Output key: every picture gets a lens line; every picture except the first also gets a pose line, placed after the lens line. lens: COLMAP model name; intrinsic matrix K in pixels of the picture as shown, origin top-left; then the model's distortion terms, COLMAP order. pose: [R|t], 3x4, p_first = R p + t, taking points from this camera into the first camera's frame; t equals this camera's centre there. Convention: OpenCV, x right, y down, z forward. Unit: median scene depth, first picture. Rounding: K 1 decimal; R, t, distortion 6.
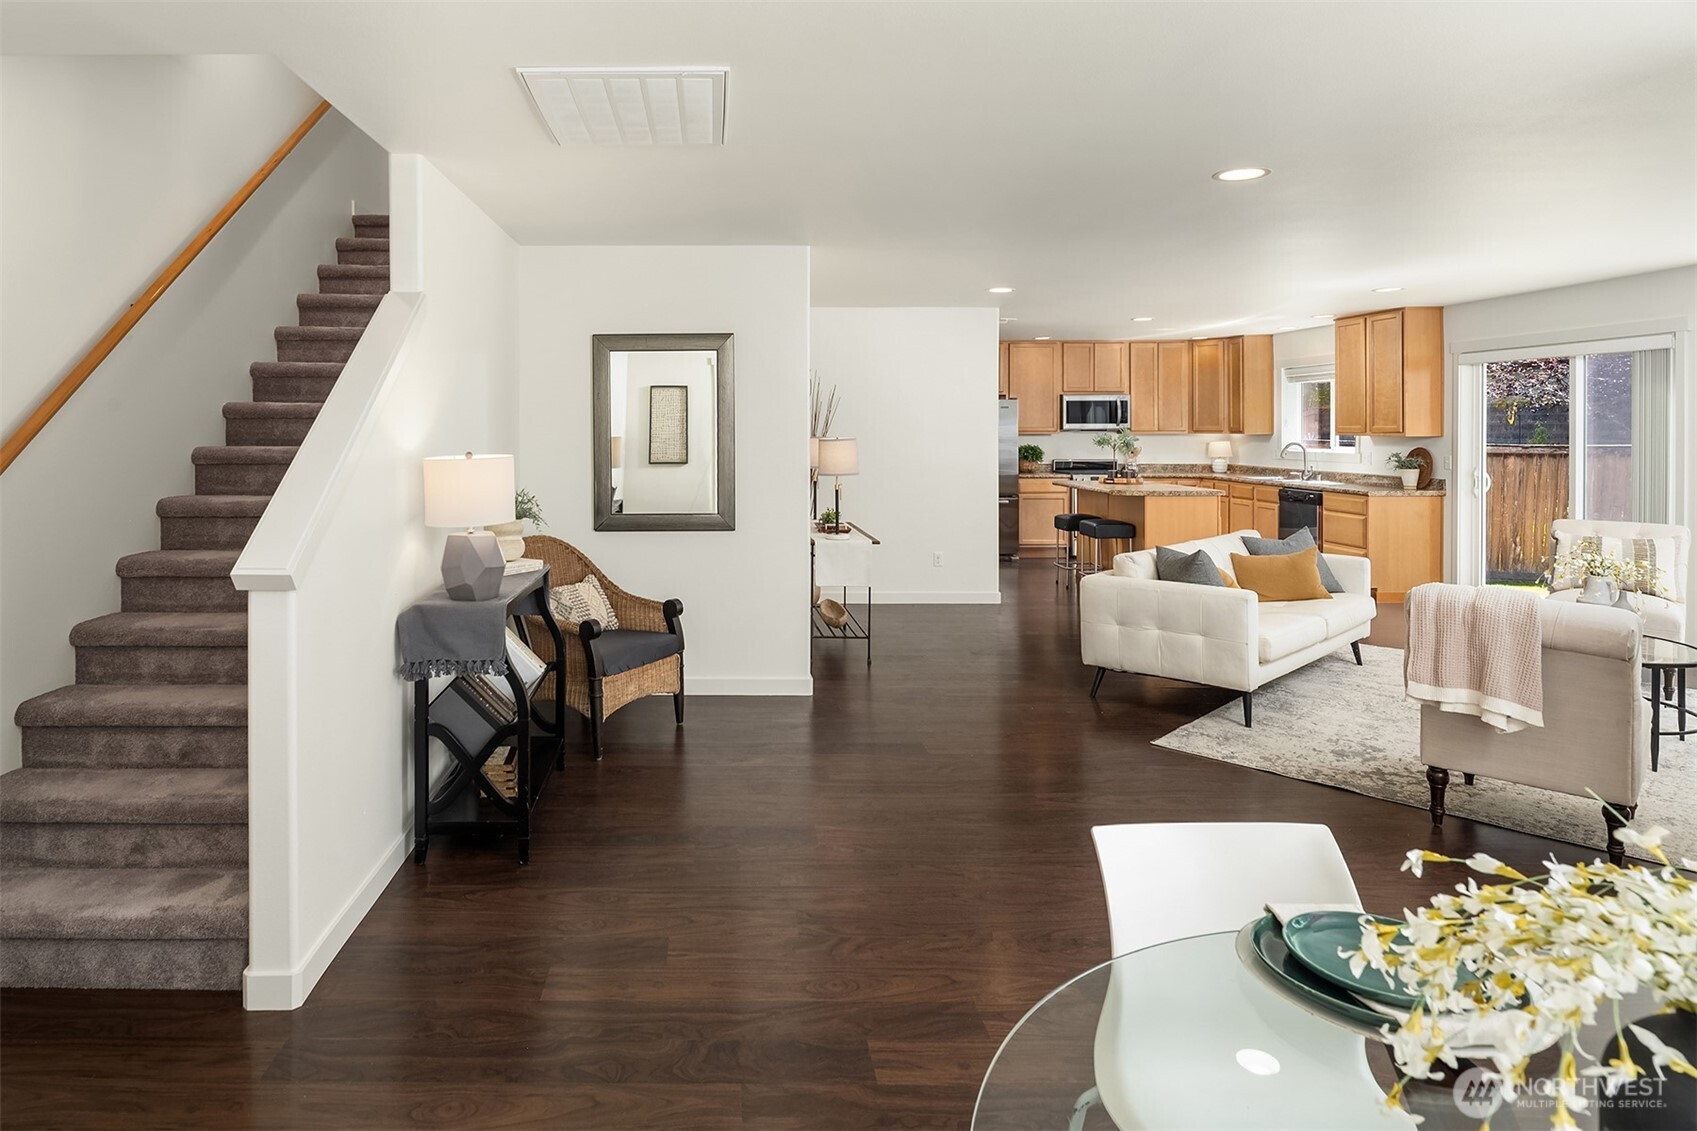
lens RADIAL K [[953.7, 0, 708.4], [0, 953.7, 436.9], [0, 0, 1]] dist [0.007388, -0.000750]
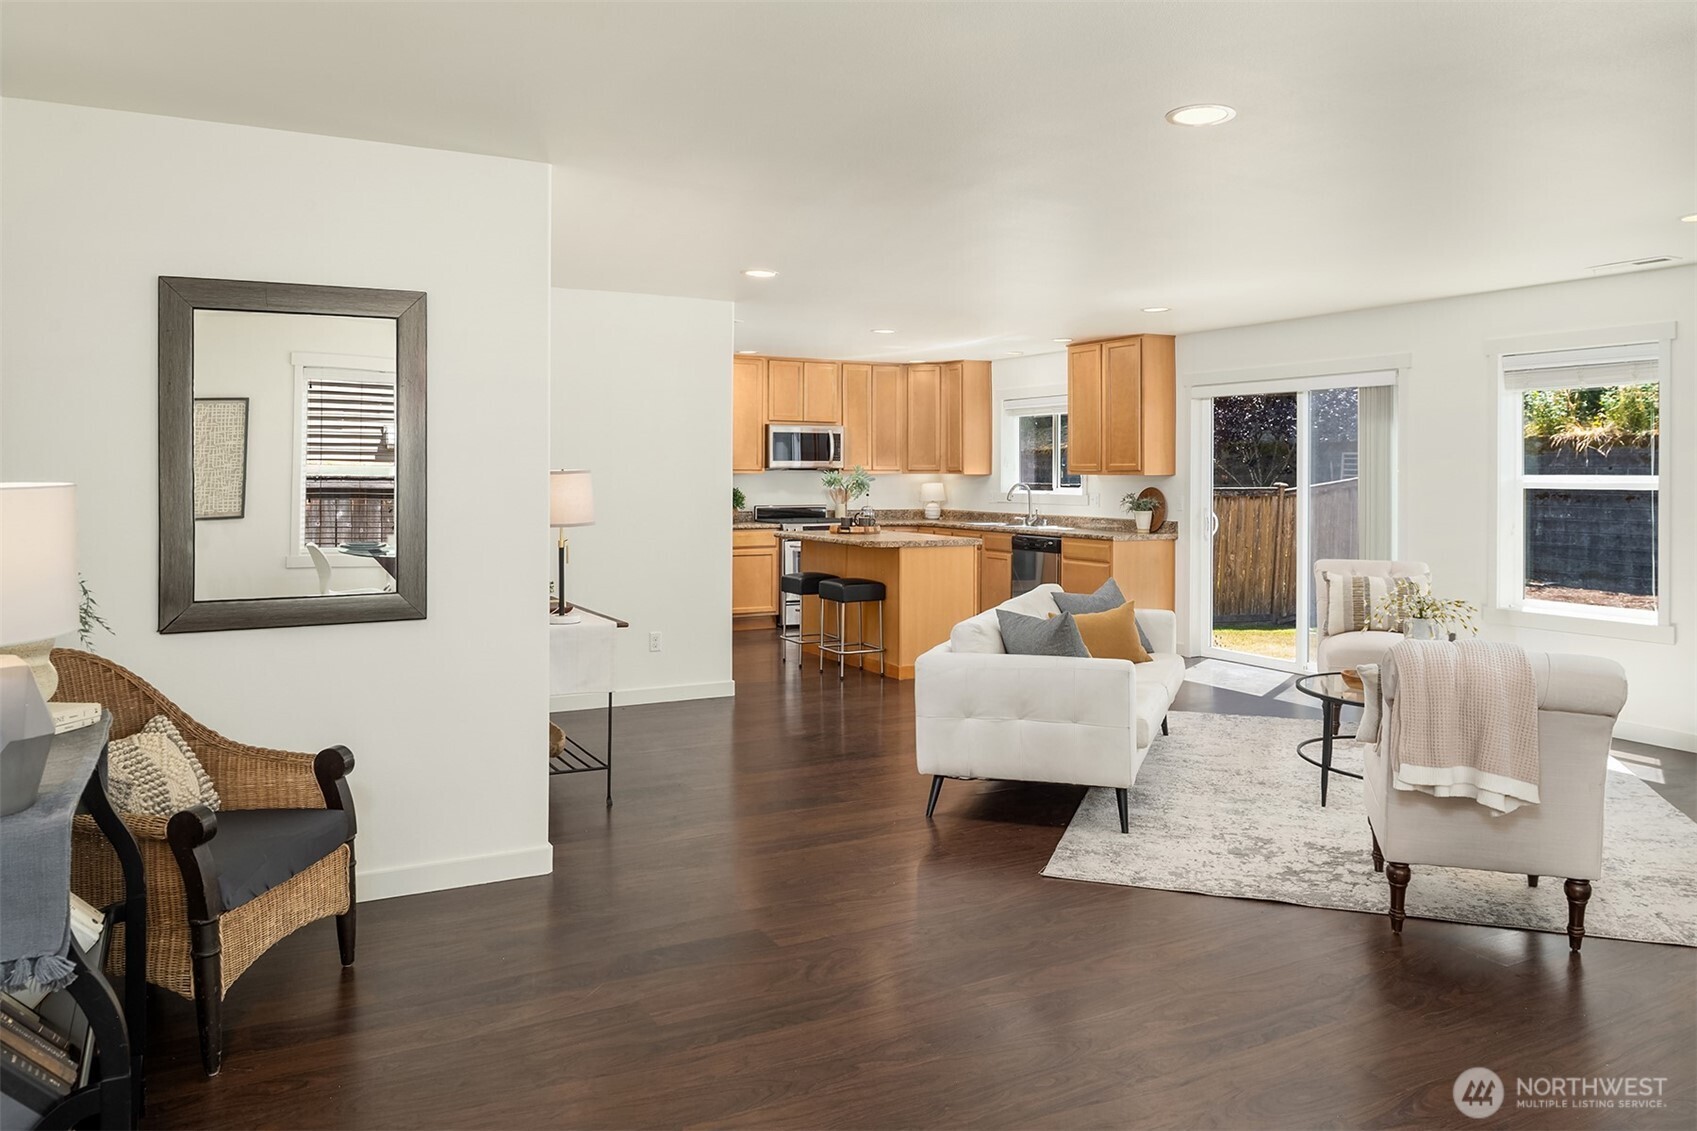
lens RADIAL K [[1182.6, 0, 841.6], [0, 1182.6, 473.5], [0, 0, 1]] dist [-0.009499, -0.014299]
pose [[0.879329, 0.004273, 0.476195, -0.064510], [-0.000225, 0.999963, -0.008558, 0.007817], [-0.476214, 0.007418, 0.879298, 0.143876]]
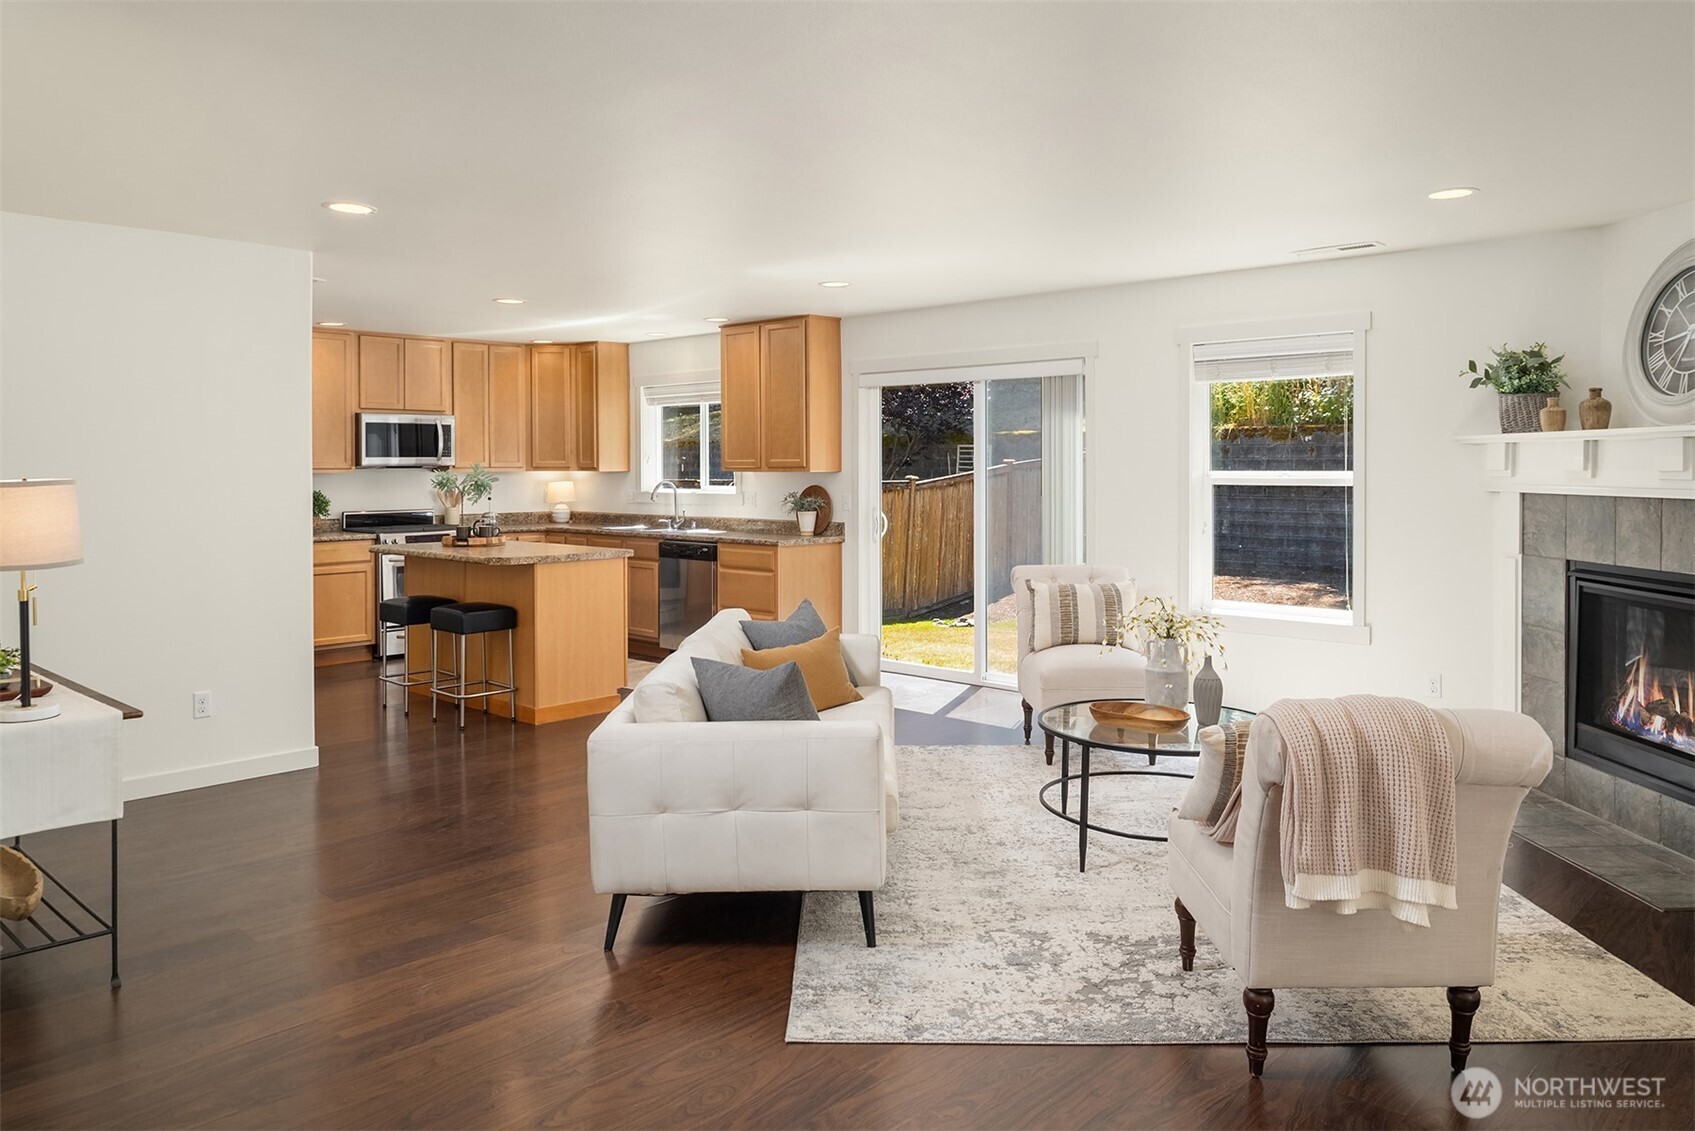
lens RADIAL K [[1181.2, 0, 837.3], [0, 1181.2, 472.2], [0, 0, 1]] dist [-0.009499, -0.014299]
pose [[0.680839, -0.005988, 0.732409, 0.000107], [0.009861, 0.999951, -0.000991, 0.000871], [-0.732367, 0.007897, 0.680864, 0.291159]]
